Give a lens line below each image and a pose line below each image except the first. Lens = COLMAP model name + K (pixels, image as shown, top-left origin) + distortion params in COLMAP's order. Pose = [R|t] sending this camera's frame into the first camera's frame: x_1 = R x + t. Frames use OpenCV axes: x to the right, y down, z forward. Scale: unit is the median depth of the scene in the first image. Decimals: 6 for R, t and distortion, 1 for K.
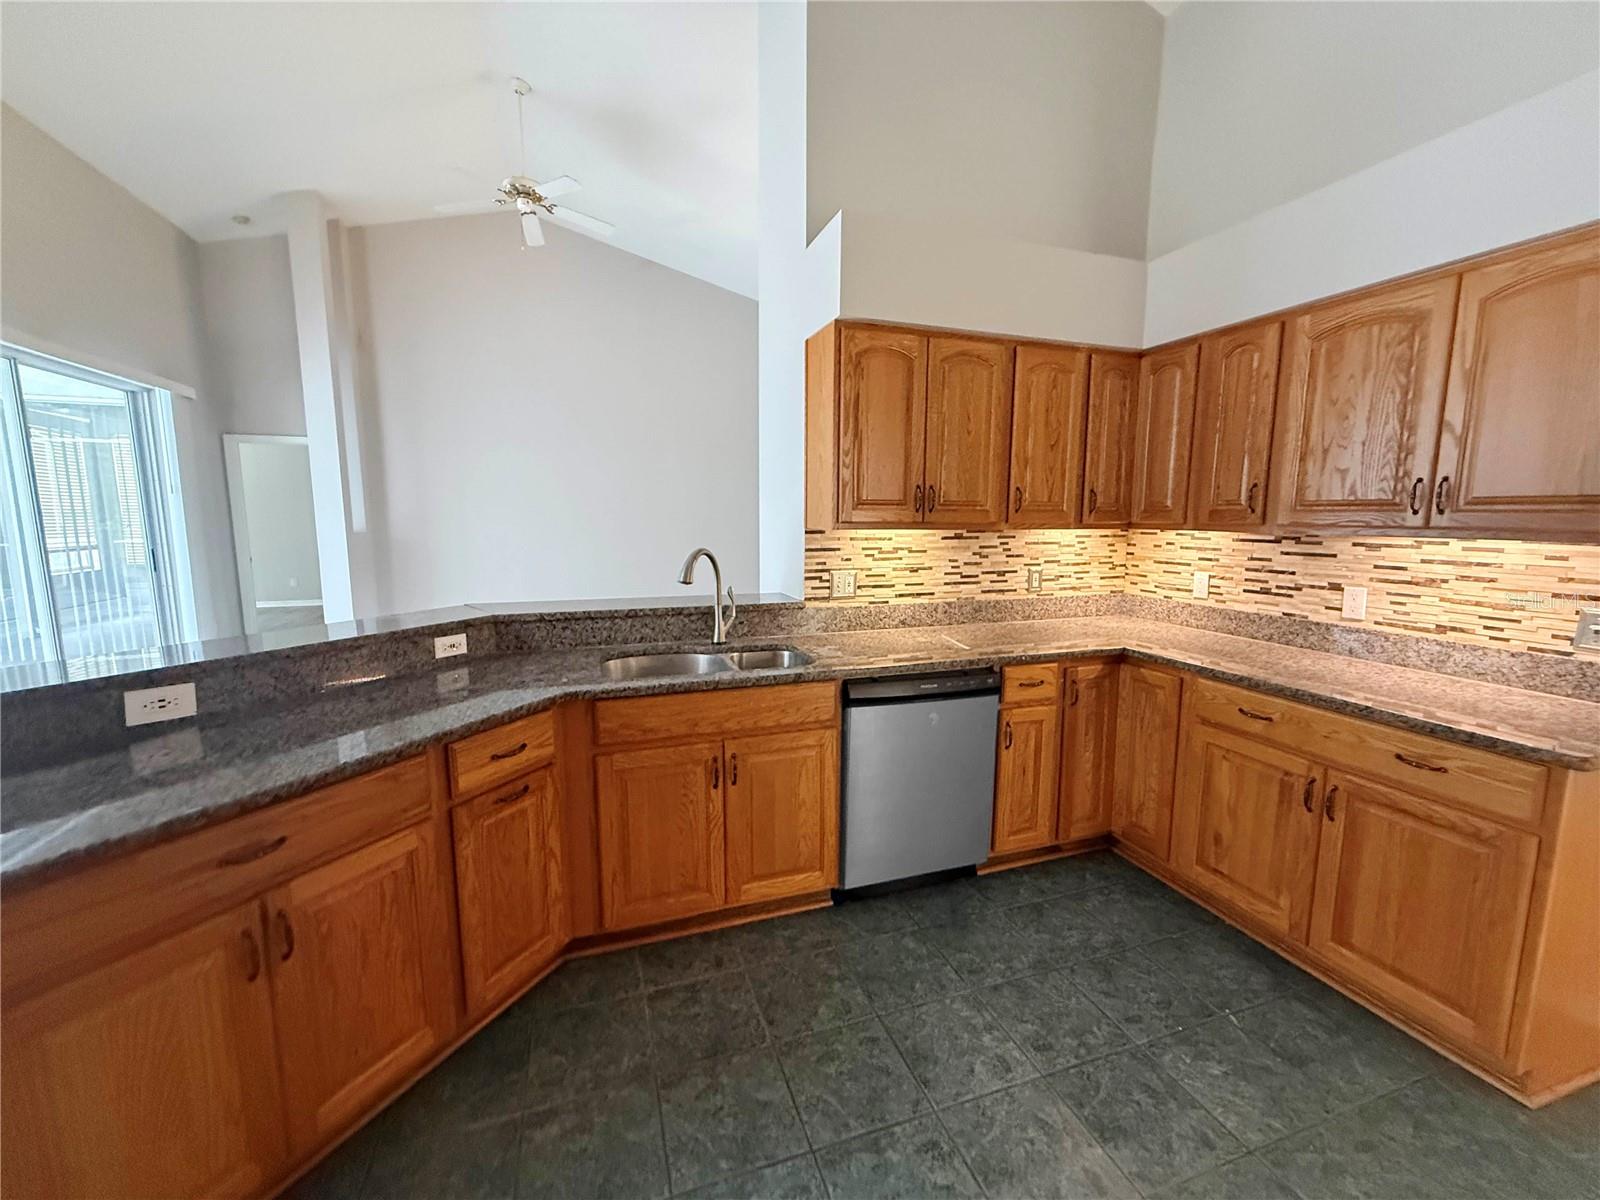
lens RADIAL K [[646.3, 0, 800.0], [0, 646.3, 600.0], [0, 0, 1]] dist [-0.001468, -0.000195]
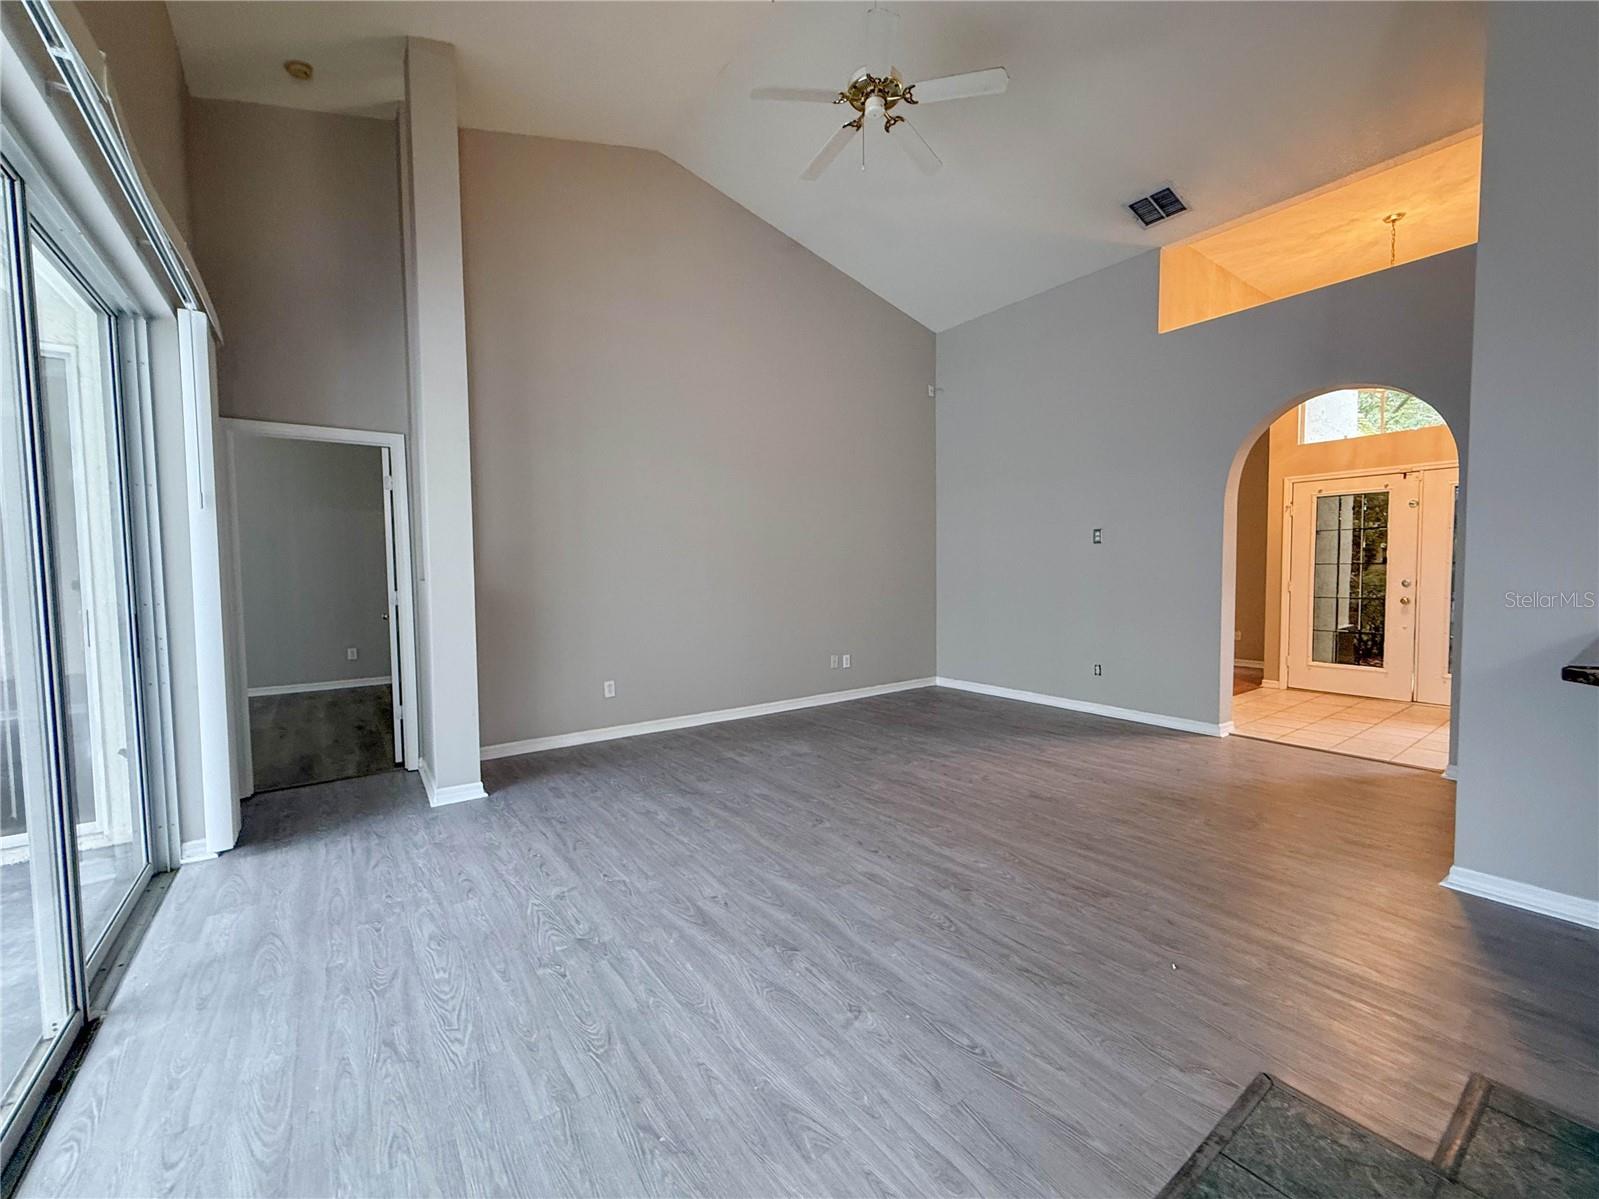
lens RADIAL K [[645.9, 0, 799.5], [0, 645.9, 599.5], [0, 0, 1]] dist [-0.001468, -0.000195]
pose [[0.954570, -0.028671, 0.296603, -0.612194], [0.053151, 0.995781, -0.074803, -0.024062], [-0.293207, 0.087169, 0.952067, 0.329476]]
